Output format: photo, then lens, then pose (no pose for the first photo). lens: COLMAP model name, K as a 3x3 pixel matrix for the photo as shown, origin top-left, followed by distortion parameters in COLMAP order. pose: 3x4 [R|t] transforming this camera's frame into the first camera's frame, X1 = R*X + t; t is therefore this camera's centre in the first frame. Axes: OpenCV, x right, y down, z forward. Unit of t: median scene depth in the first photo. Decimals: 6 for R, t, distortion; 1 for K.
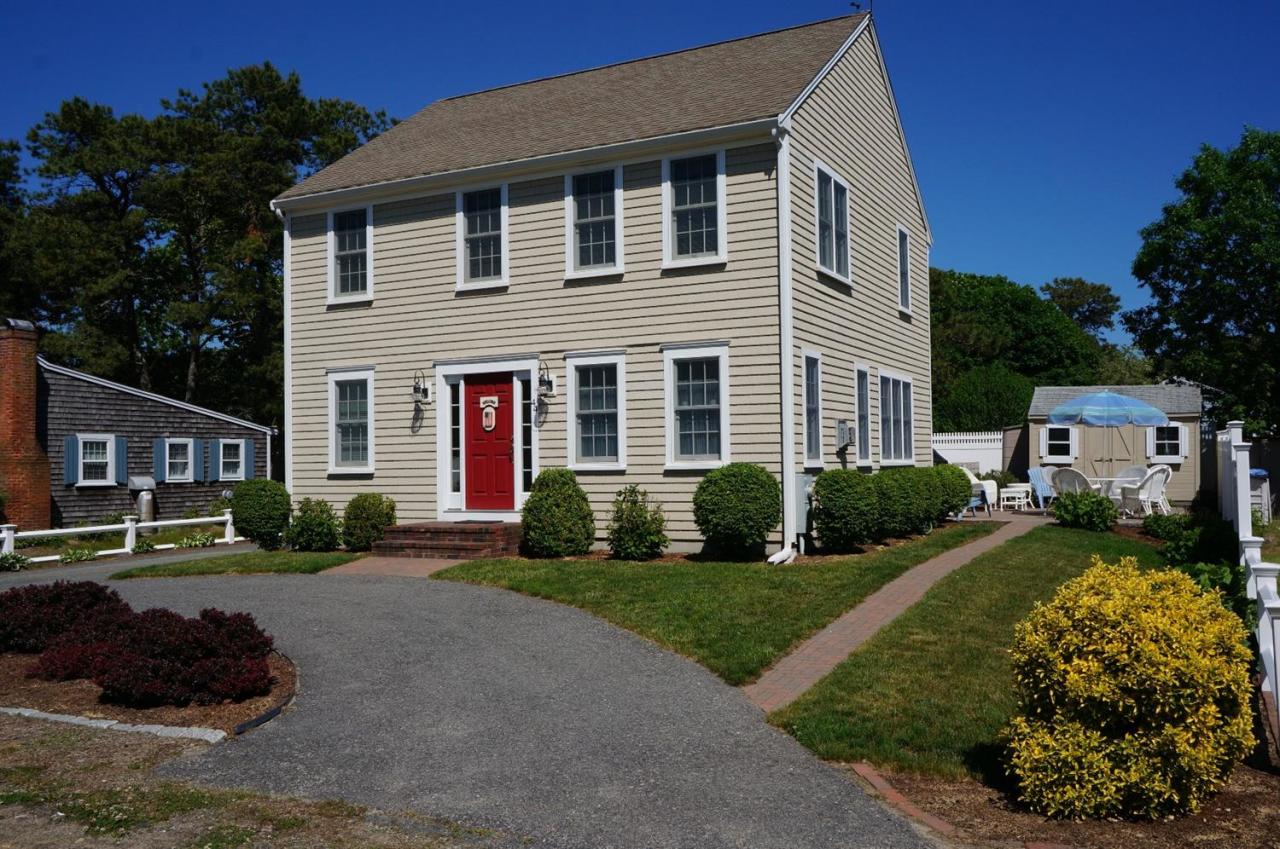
lens RADIAL K [[1090.6, 0, 640.0], [0, 1090.6, 424.5], [0, 0, 1]] dist [-0.013705, 0.005425]
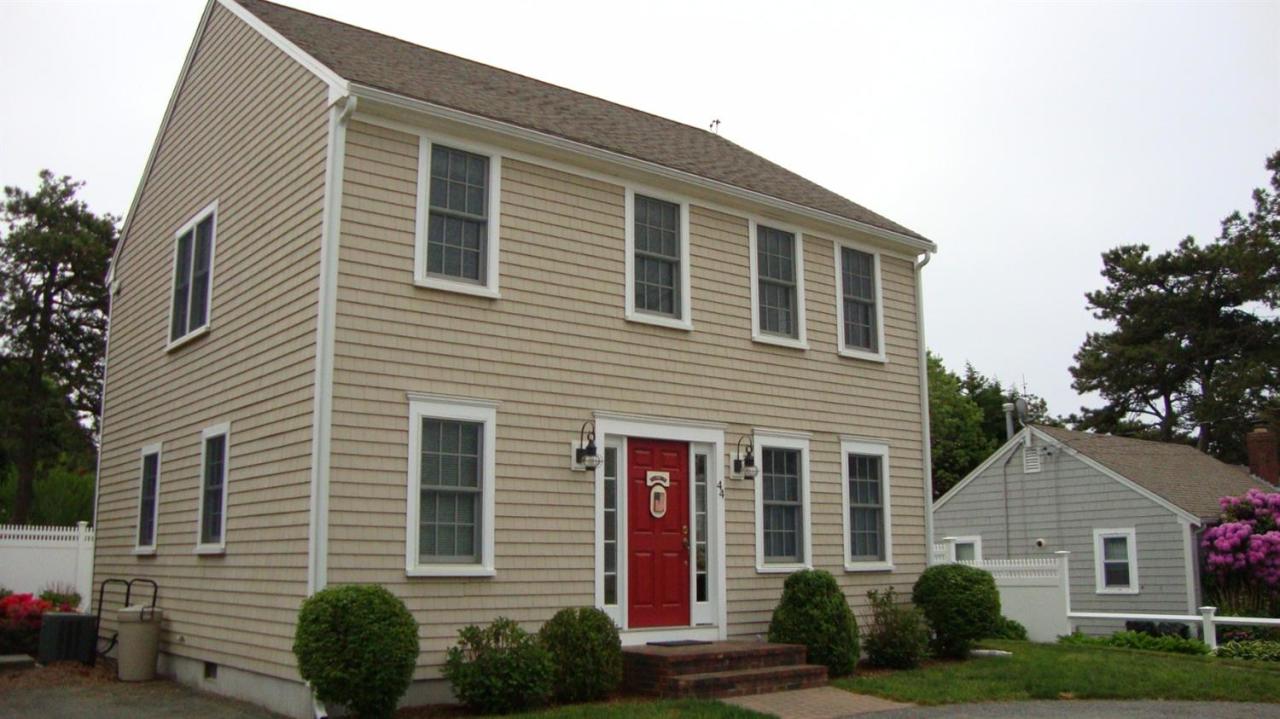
lens RADIAL K [[1139.3, 0, 640.0], [0, 1139.3, 359.5], [0, 0, 1]] dist [-0.210226, 0.218378]
pose [[0.407641, 0.167856, 0.897582, -0.839969], [-0.047992, 0.985539, -0.162509, 0.024878], [-0.911880, 0.023168, 0.409802, 0.693232]]
